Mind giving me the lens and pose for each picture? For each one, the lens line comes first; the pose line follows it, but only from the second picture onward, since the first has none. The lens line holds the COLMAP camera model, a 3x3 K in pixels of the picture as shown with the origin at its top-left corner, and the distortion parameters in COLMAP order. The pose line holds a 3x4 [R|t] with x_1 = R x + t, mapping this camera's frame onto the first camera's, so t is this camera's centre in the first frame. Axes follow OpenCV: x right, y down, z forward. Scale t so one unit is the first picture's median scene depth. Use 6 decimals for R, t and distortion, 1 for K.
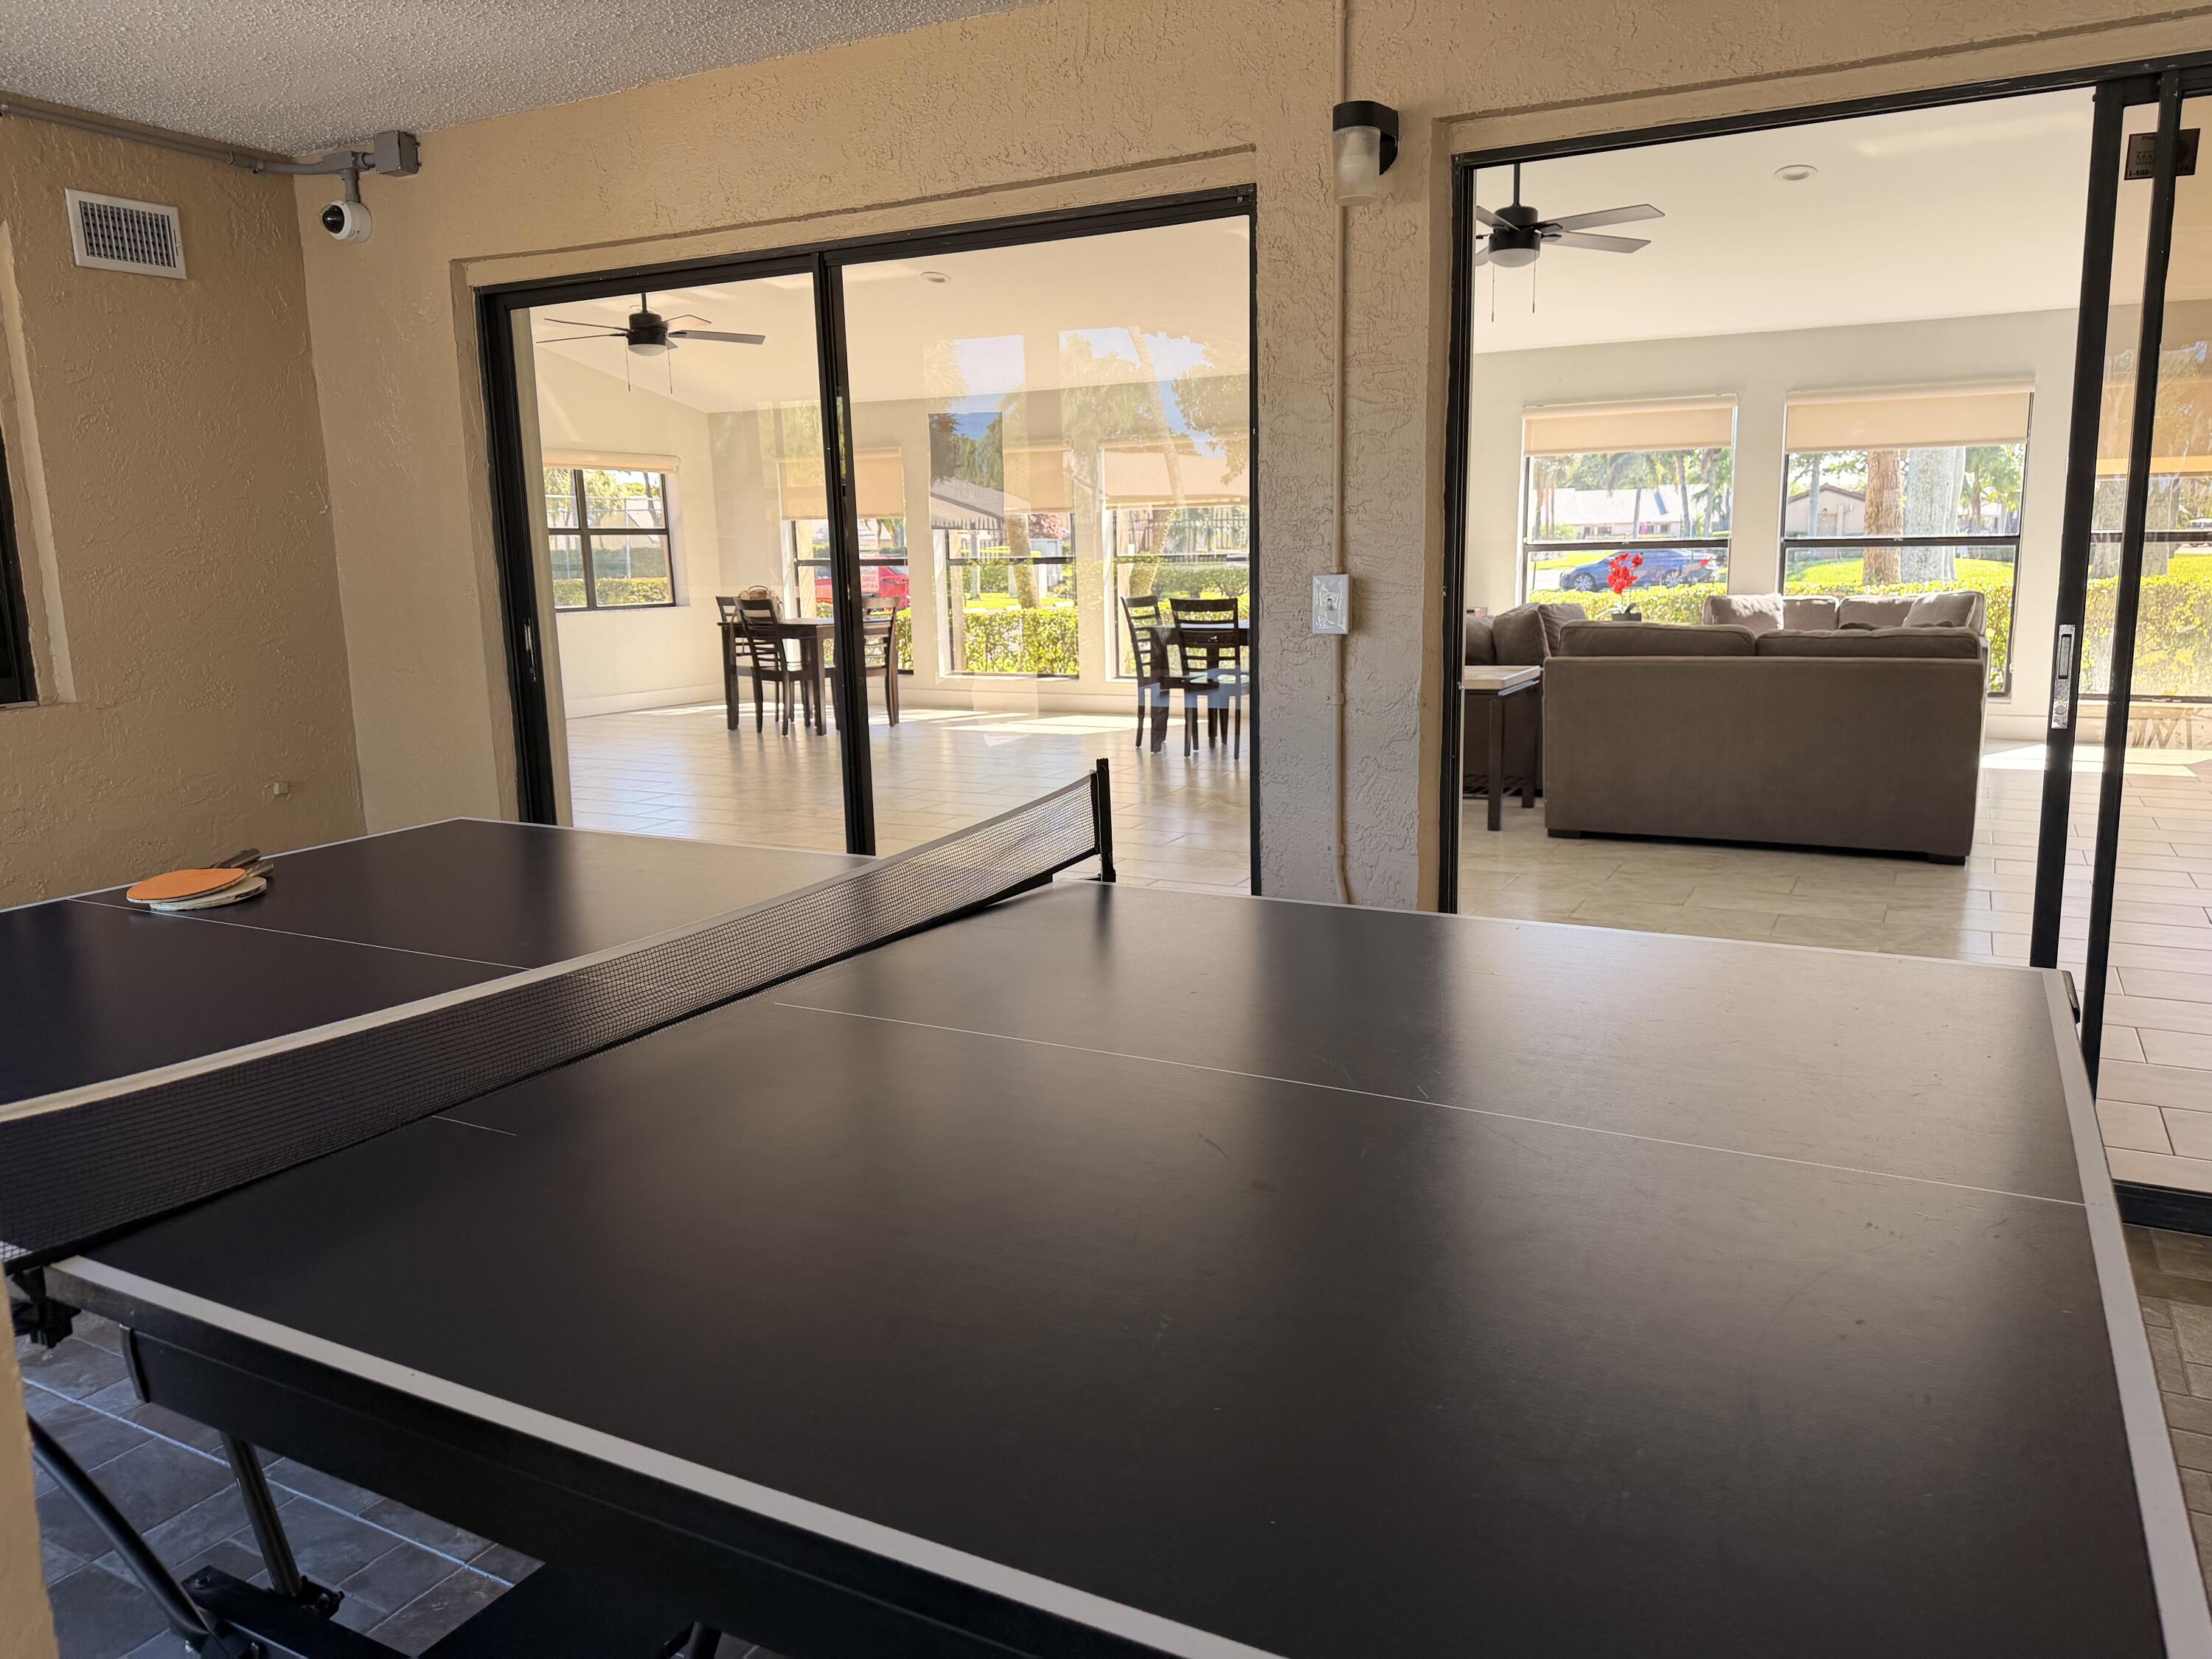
lens RADIAL K [[1557.5, 0, 1152.4], [0, 1557.5, 811.5], [0, 0, 1]] dist [0.080481, -0.087423]
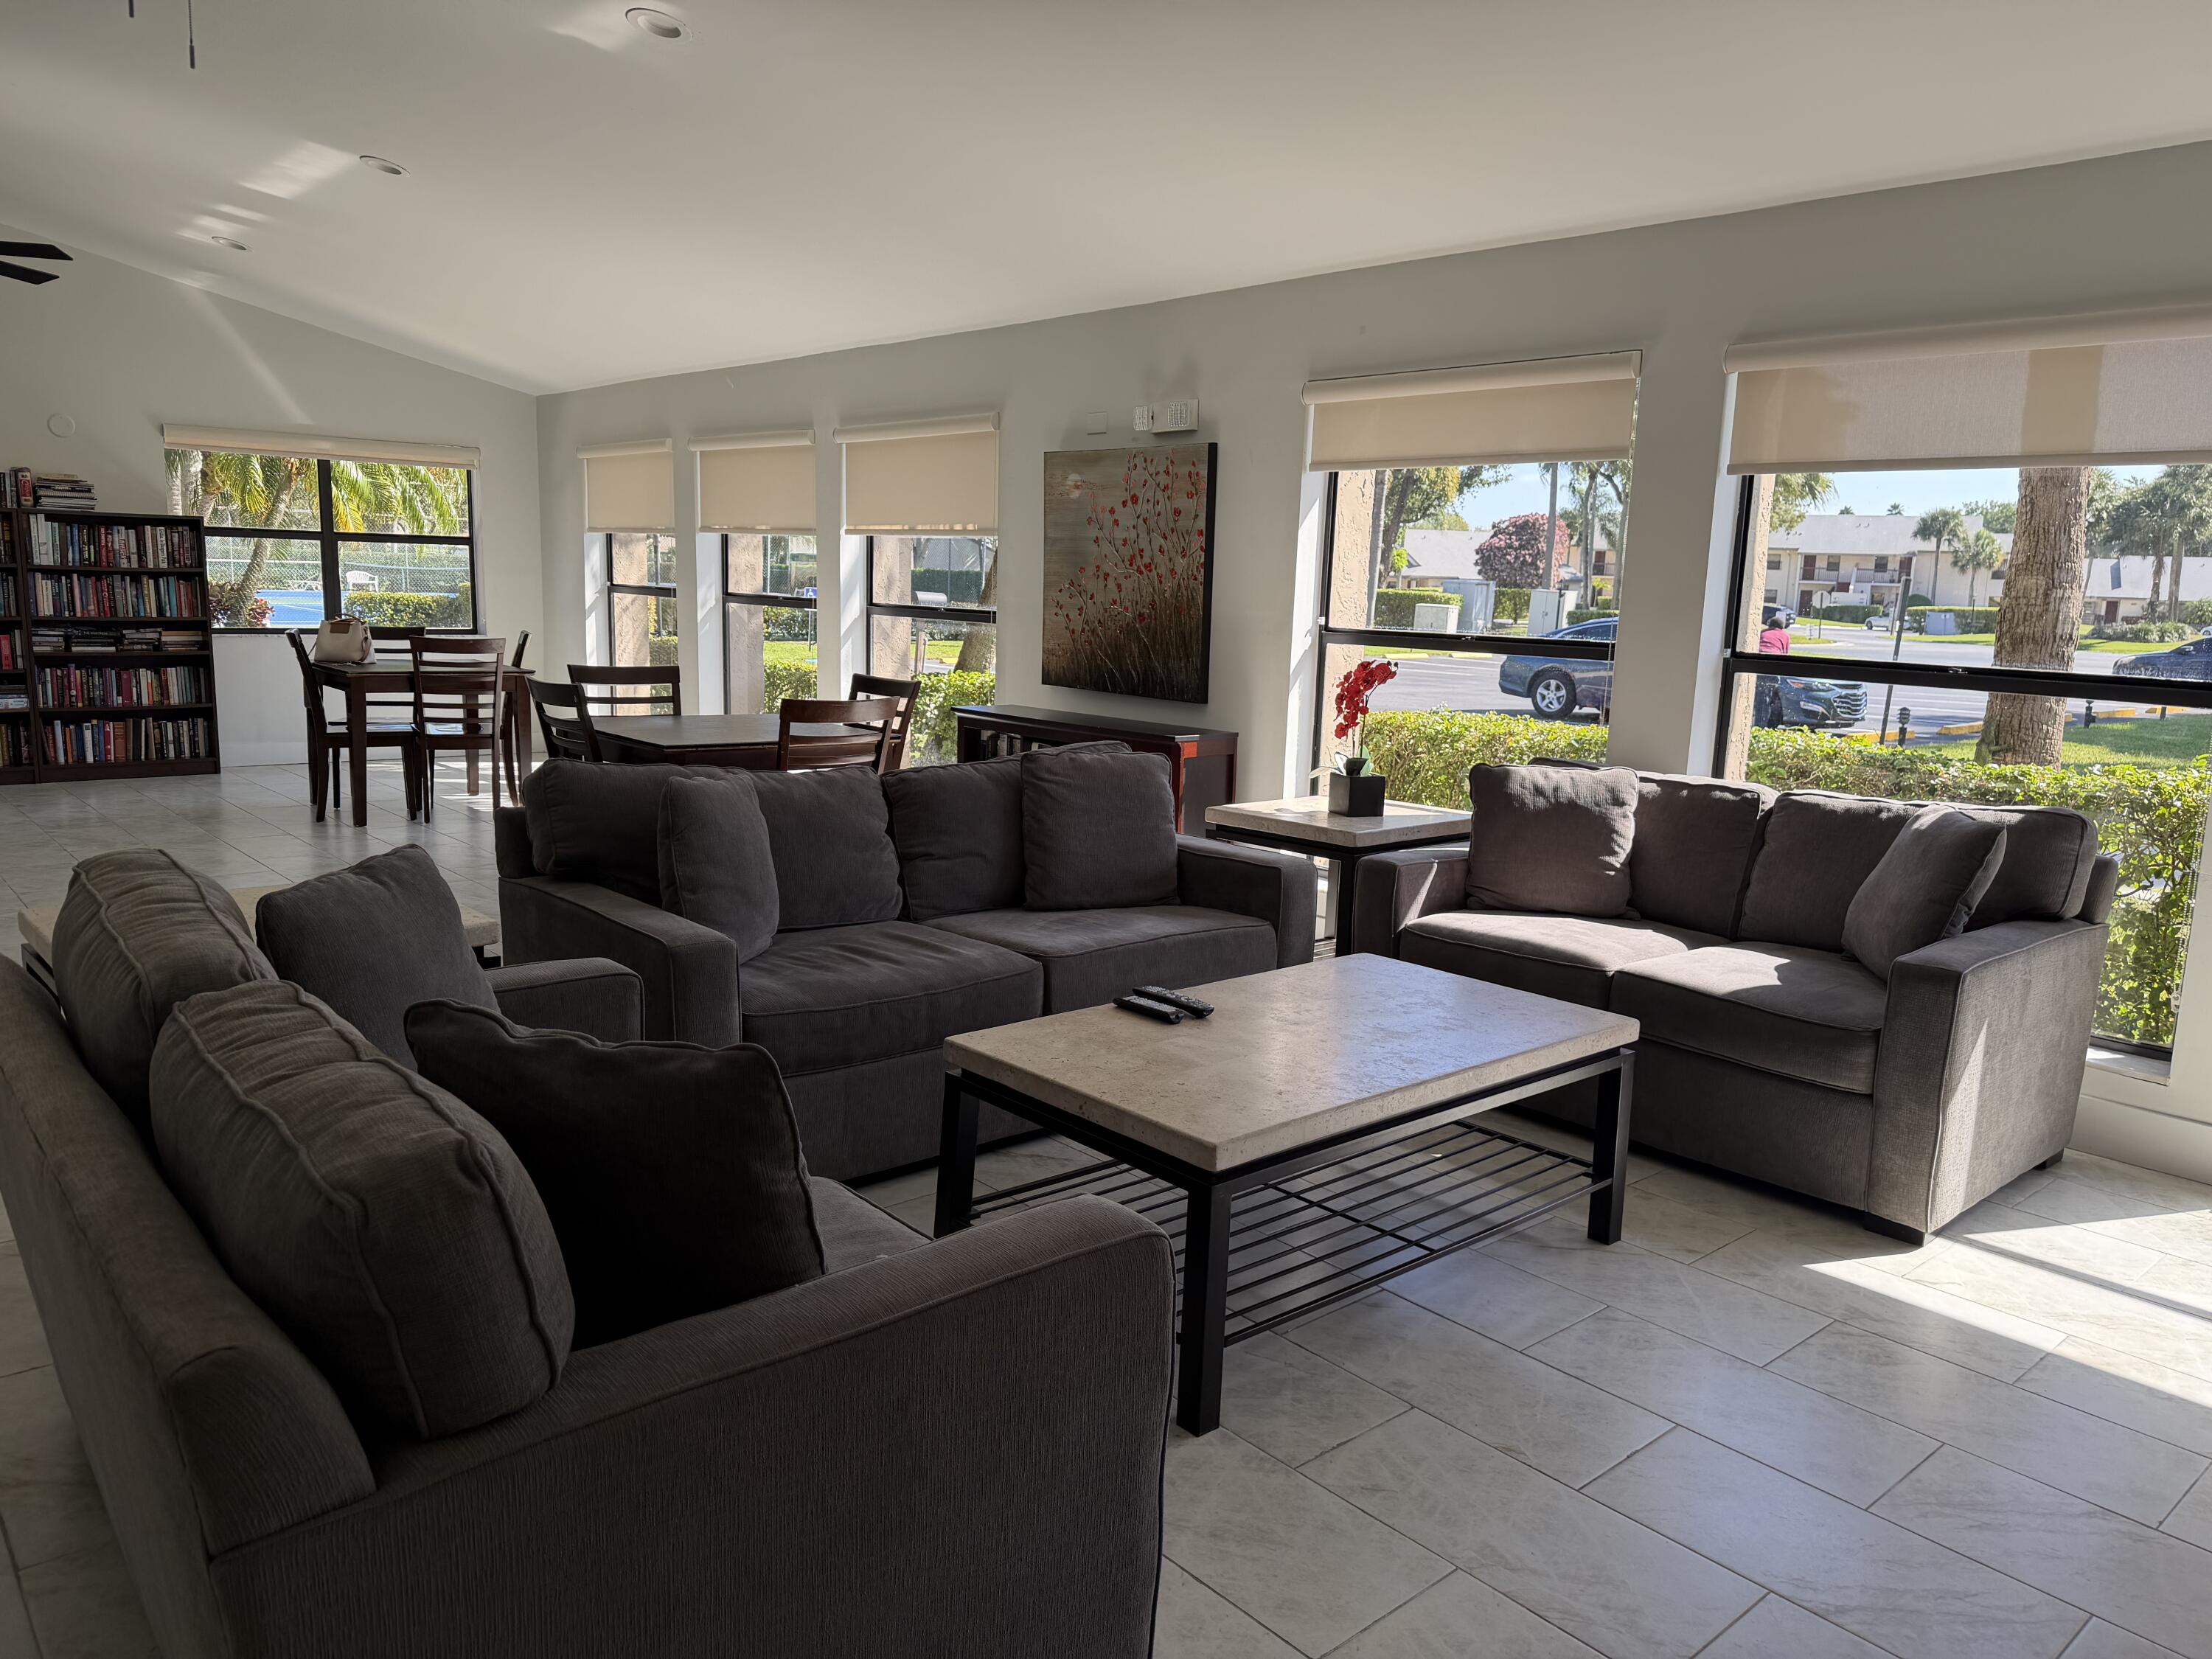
lens RADIAL K [[1549.2, 0, 1106.0], [0, 1549.2, 829.5], [0, 0, 1]] dist [0.169150, -0.260263]
pose [[0.929872, 0.109097, -0.351334, 0.359711], [-0.113459, 0.993509, 0.008215, -0.091001], [0.349950, 0.032223, 0.936214, 0.433557]]
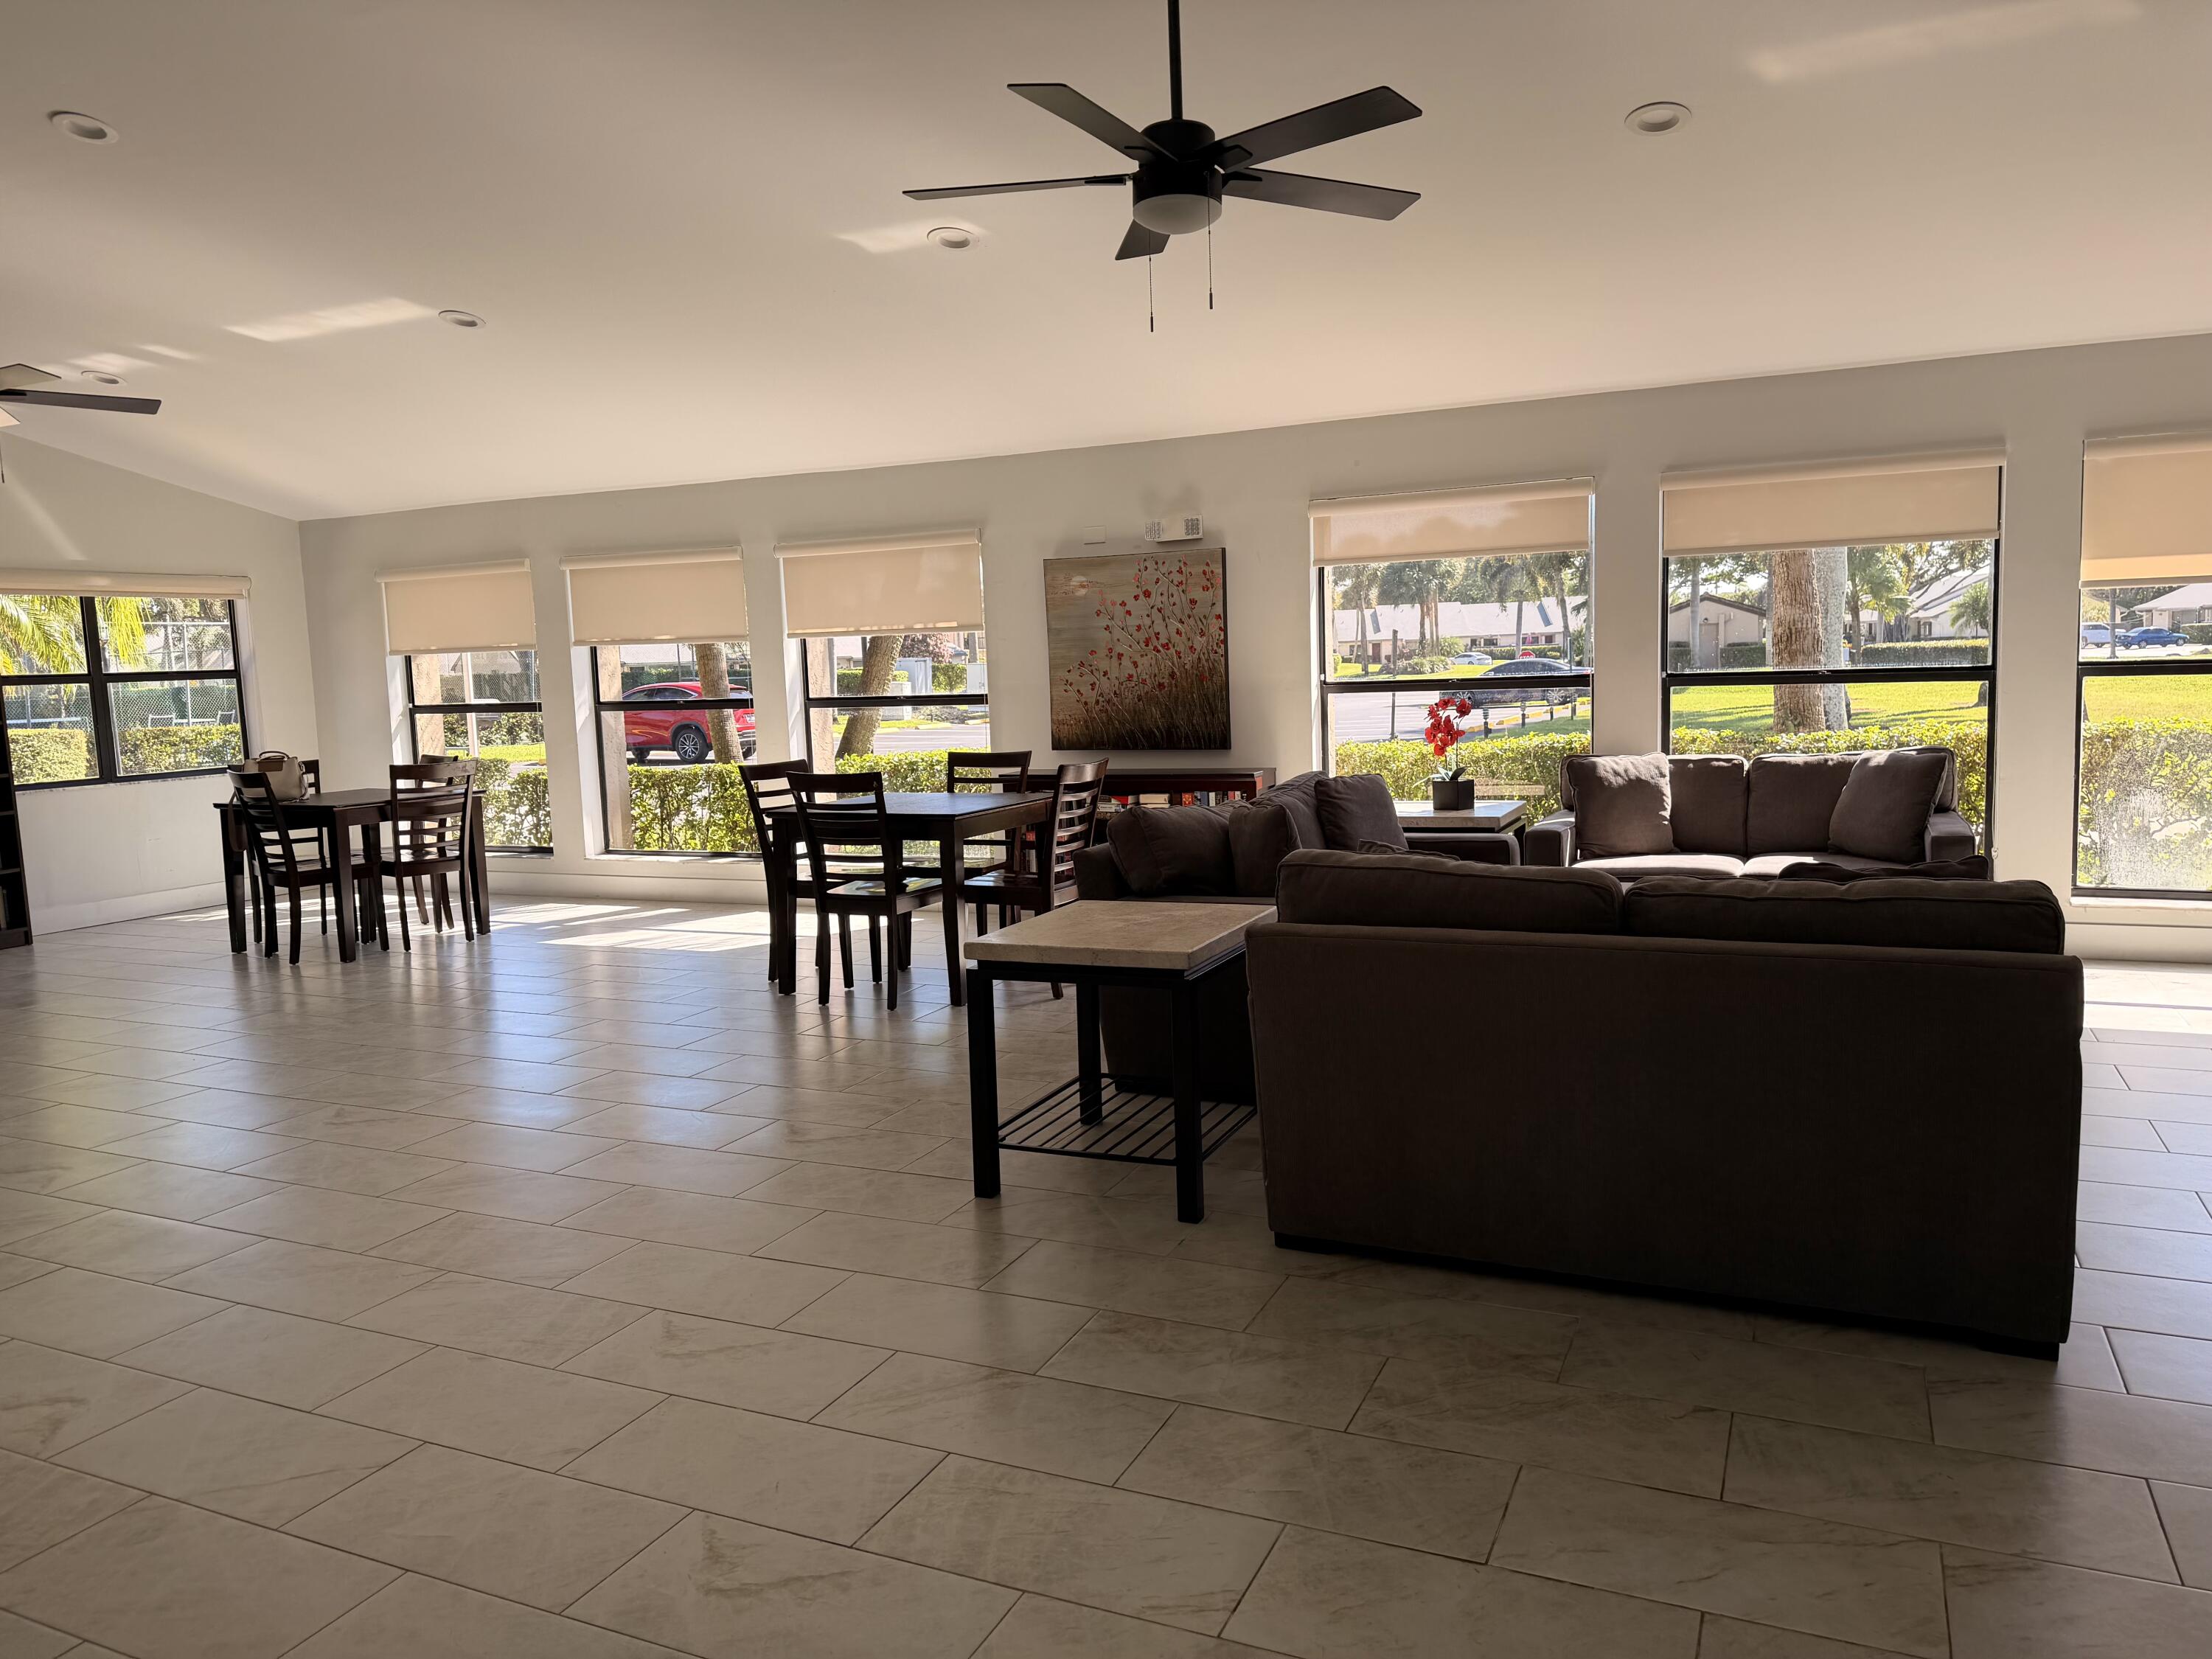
lens RADIAL K [[1549.2, 0, 1106.0], [0, 1549.2, 829.5], [0, 0, 1]] dist [0.169150, -0.260263]
pose [[0.999228, -0.018005, 0.034923, 0.105258], [0.020116, 0.997930, -0.061077, -0.056134], [-0.033751, 0.061733, 0.997522, 0.261912]]
